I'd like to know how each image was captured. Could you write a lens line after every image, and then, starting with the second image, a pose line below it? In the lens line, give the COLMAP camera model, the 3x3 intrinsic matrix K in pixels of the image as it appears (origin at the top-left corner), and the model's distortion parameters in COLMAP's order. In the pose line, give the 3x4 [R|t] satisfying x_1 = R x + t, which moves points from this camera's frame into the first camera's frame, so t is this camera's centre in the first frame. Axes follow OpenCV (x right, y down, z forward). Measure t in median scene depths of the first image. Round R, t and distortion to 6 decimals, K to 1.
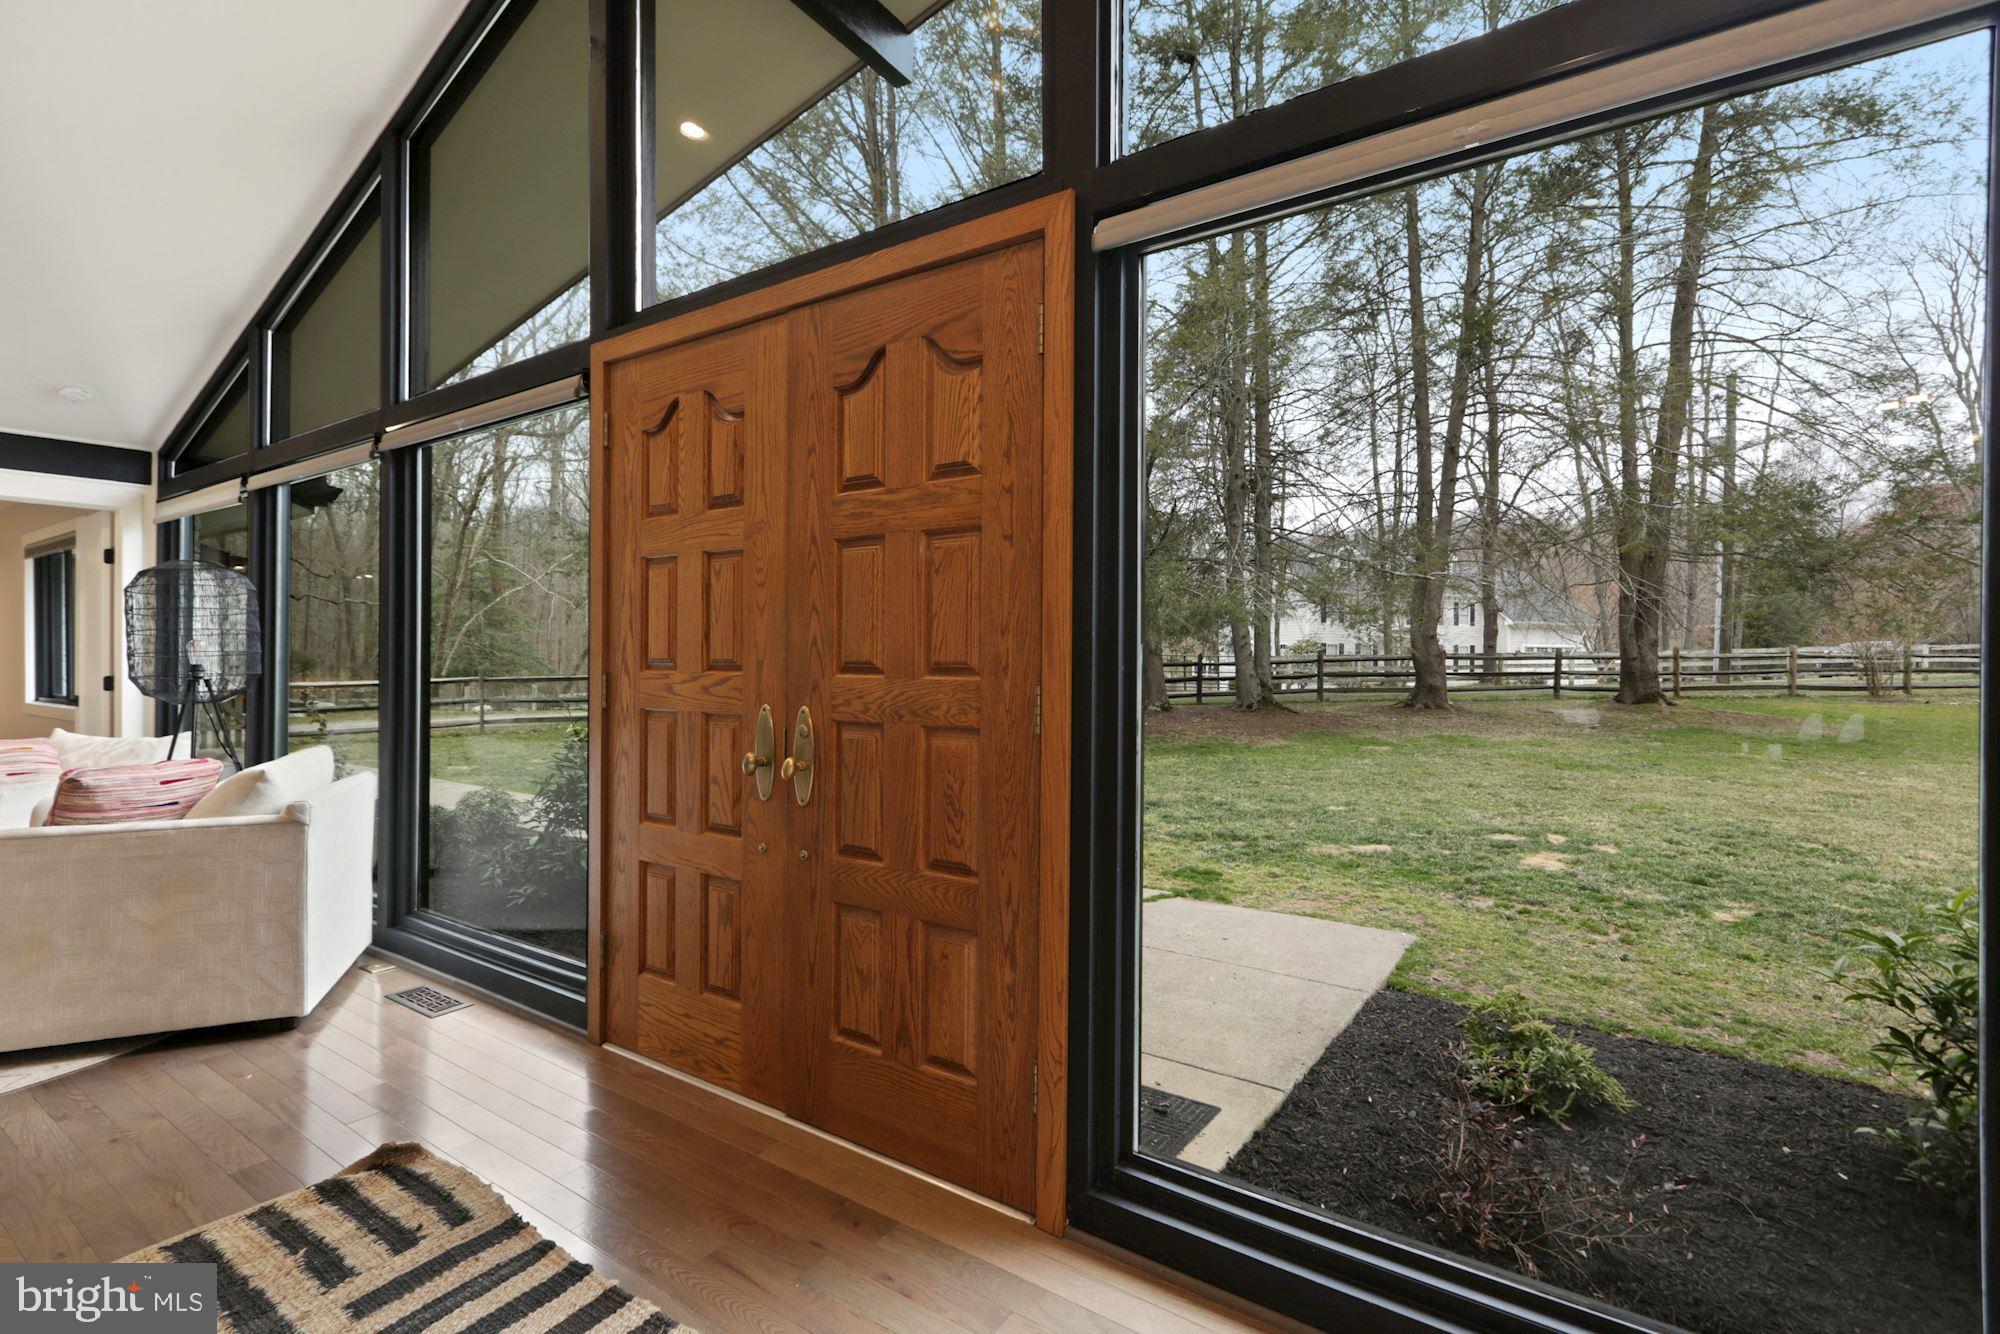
lens RADIAL K [[914.7, 0, 992.2], [0, 914.7, 667.7], [0, 0, 1]] dist [-0.000620, 0.000156]
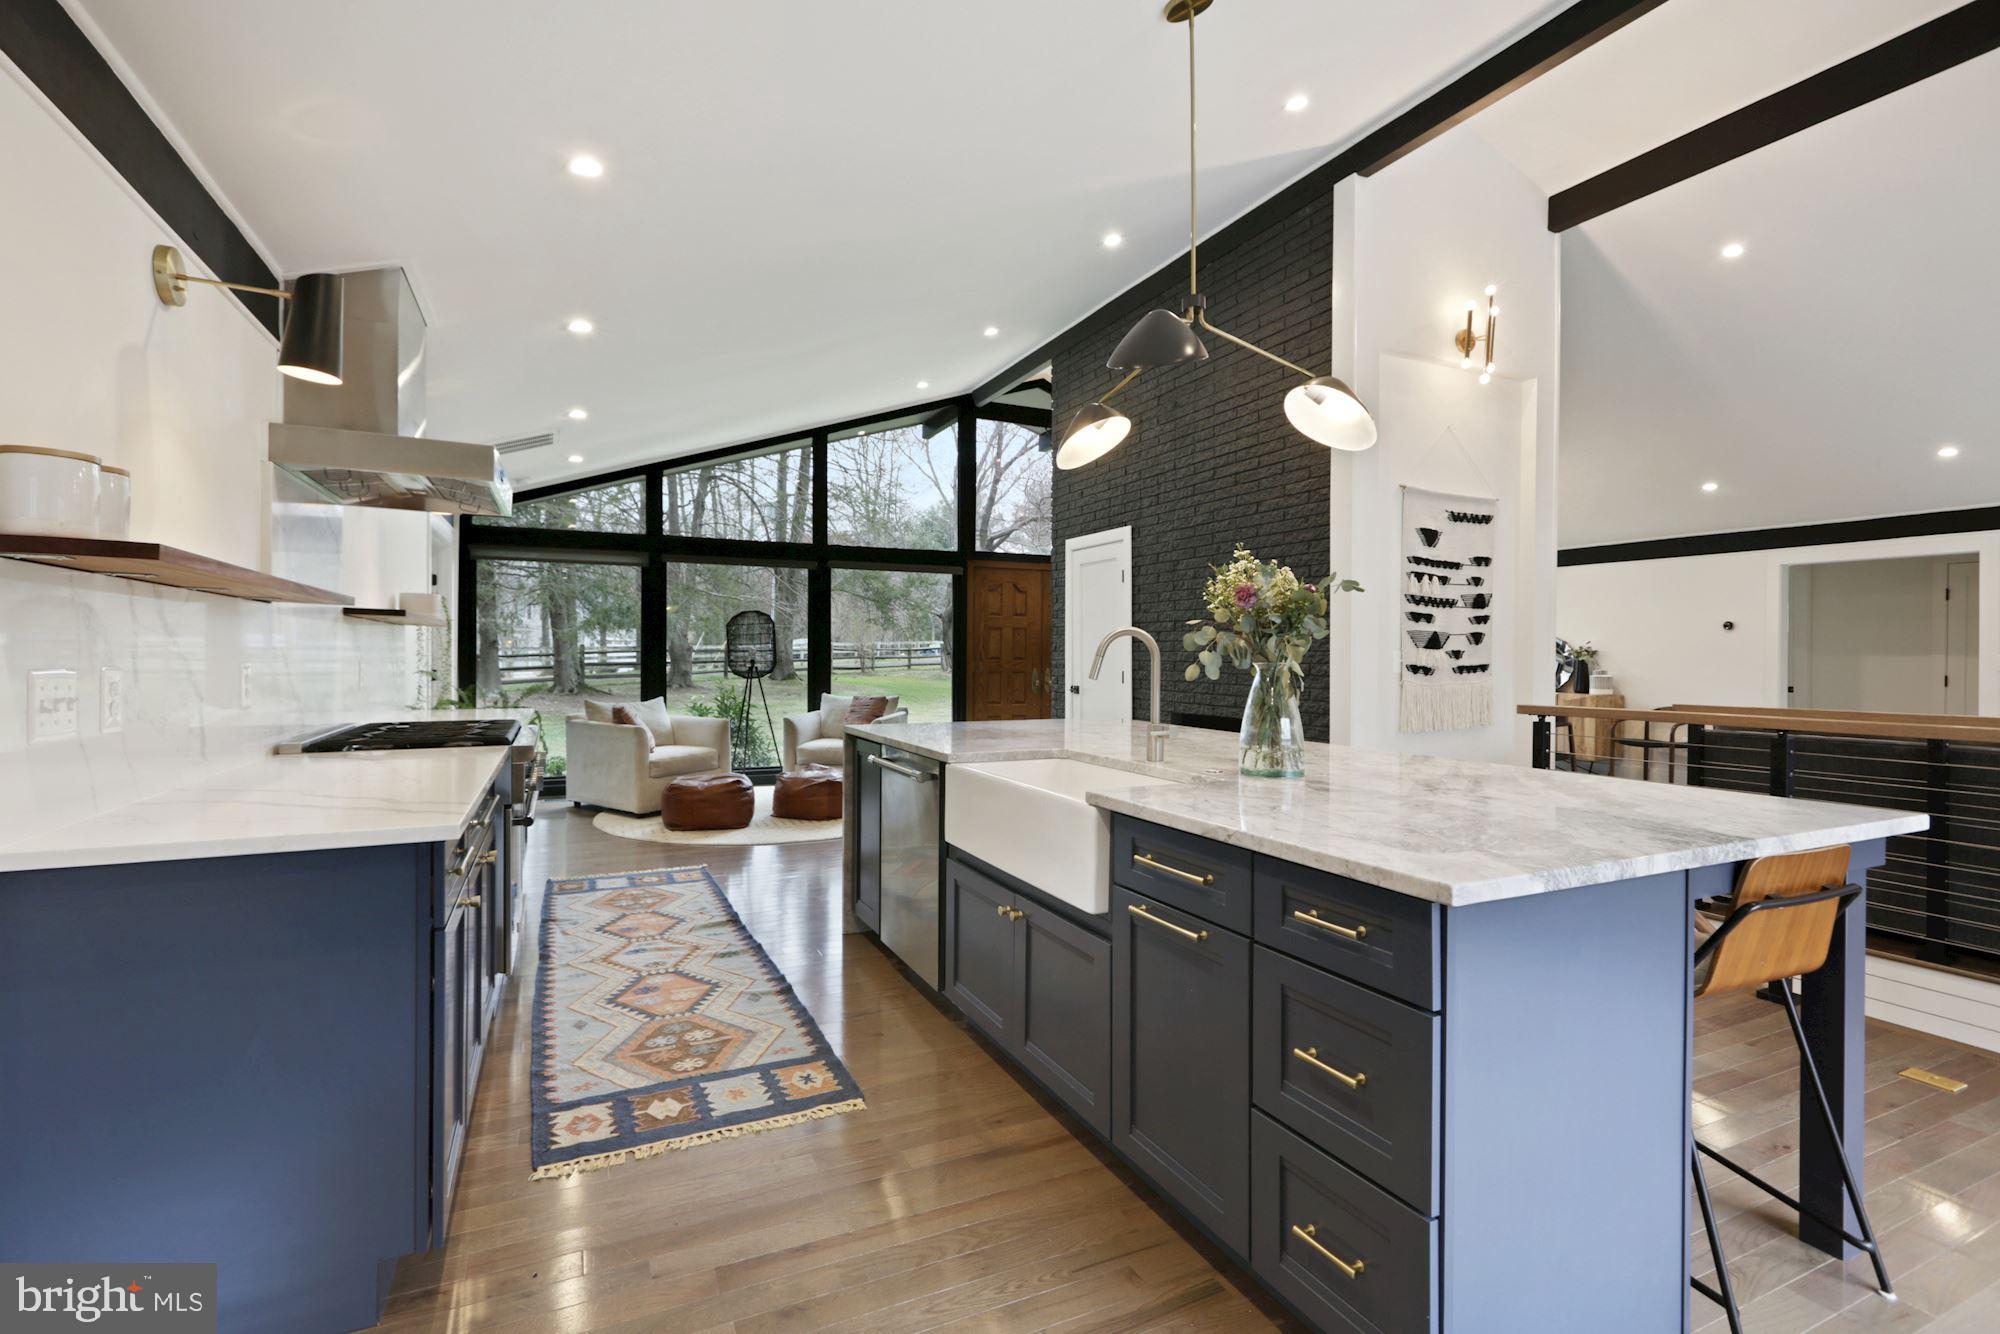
lens RADIAL K [[914.7, 0, 999.9], [0, 914.7, 660.8], [0, 0, 1]] dist [-0.000620, 0.000156]
pose [[0.504772, -0.005576, 0.863234, -1.607954], [0.001968, 0.999984, 0.005308, -0.005884], [-0.863250, -0.000981, 0.504775, -0.369144]]
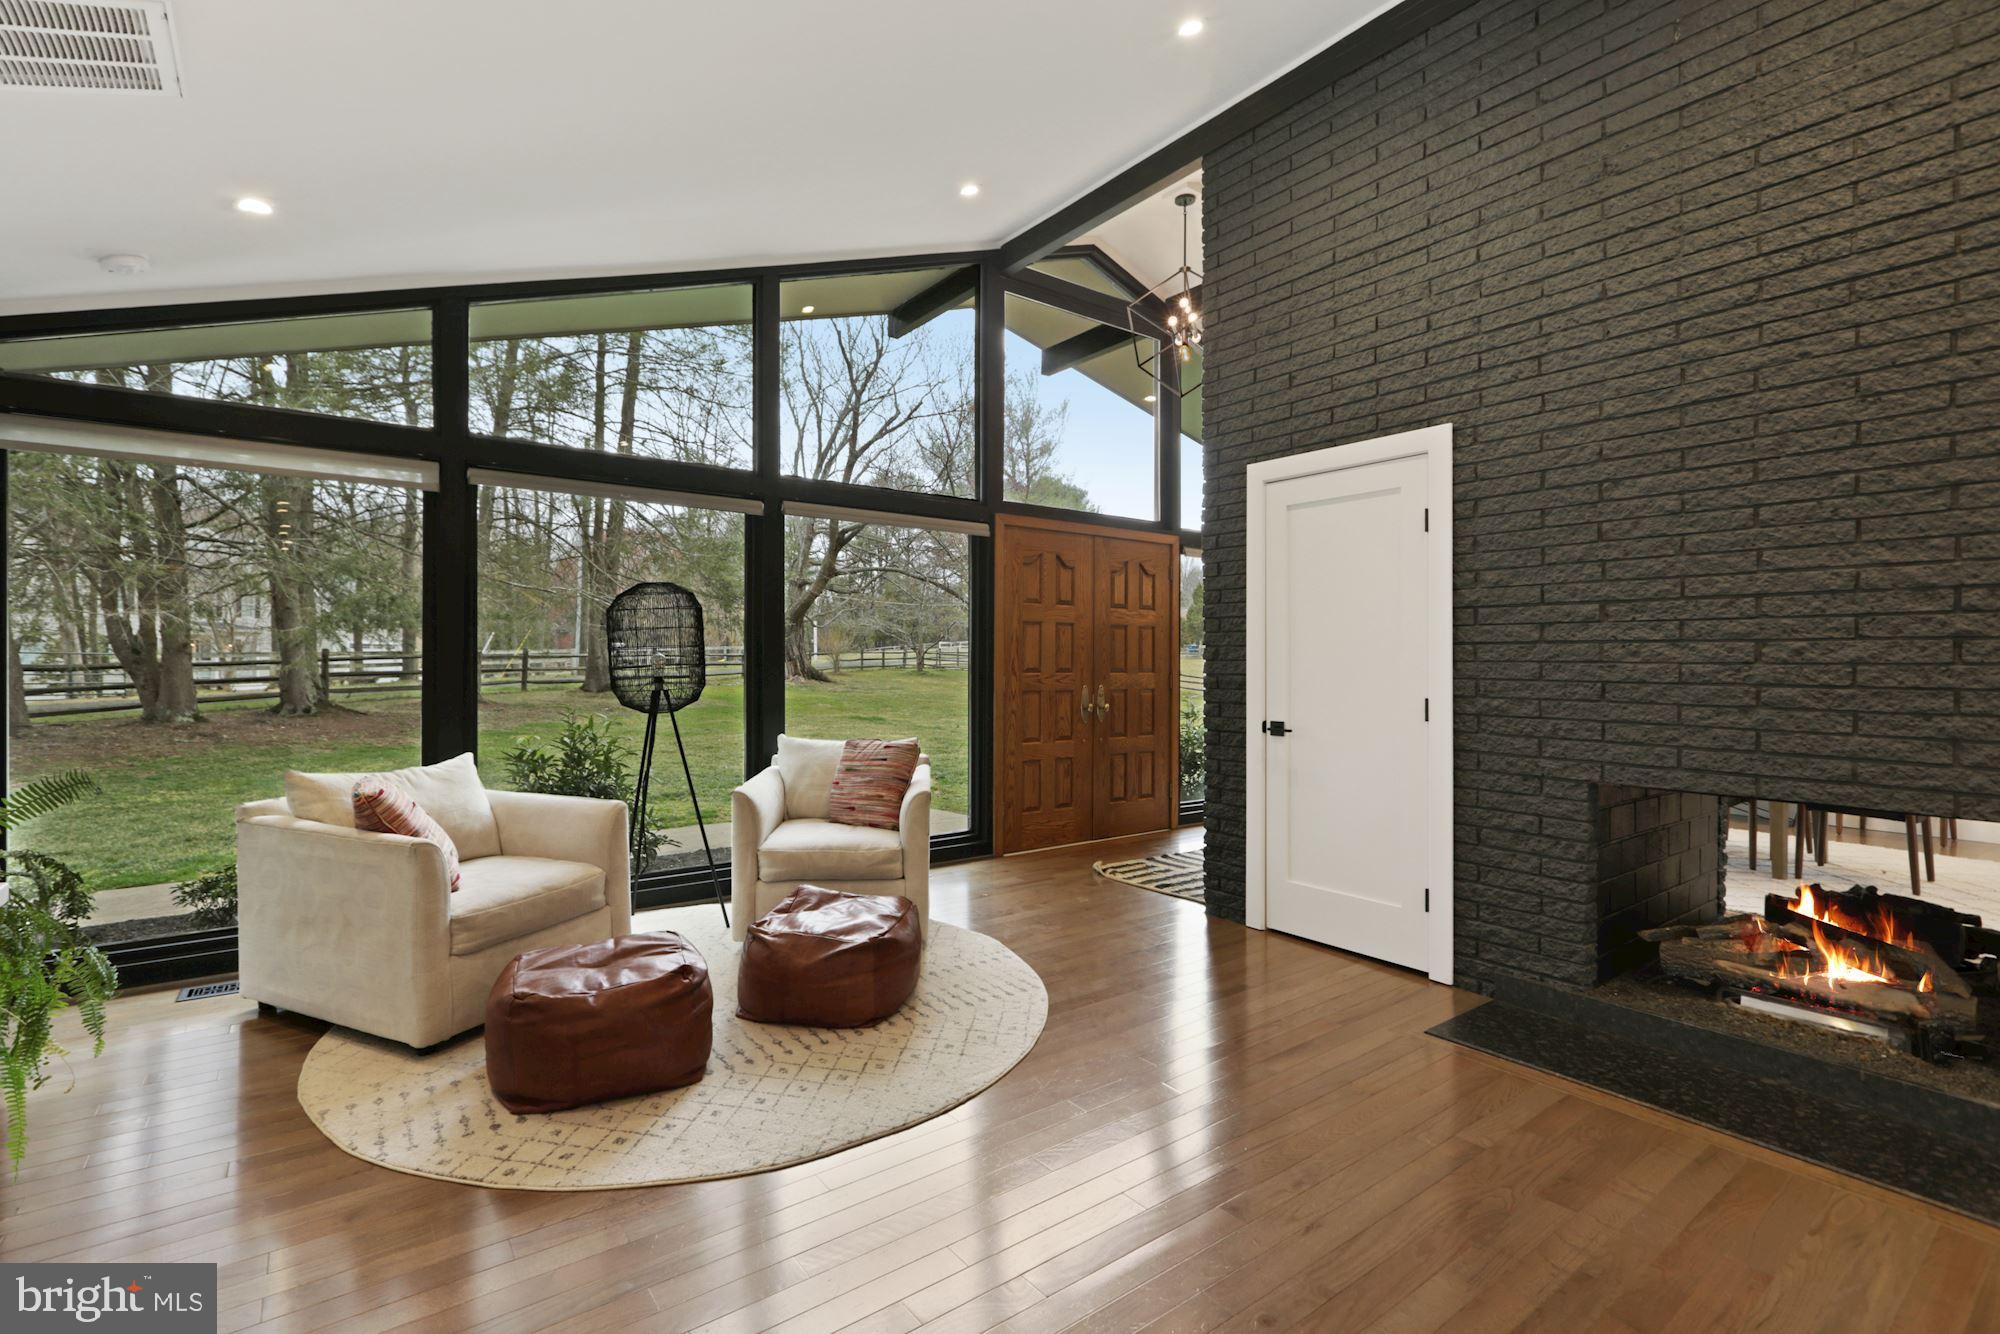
lens RADIAL K [[914.7, 0, 998.0], [0, 914.7, 664.3], [0, 0, 1]] dist [-0.000620, 0.000156]
pose [[0.323501, -0.005212, 0.946213, -1.192231], [0.003989, 0.999983, 0.004144, -0.013042], [-0.946219, 0.002434, 0.323517, 0.173712]]
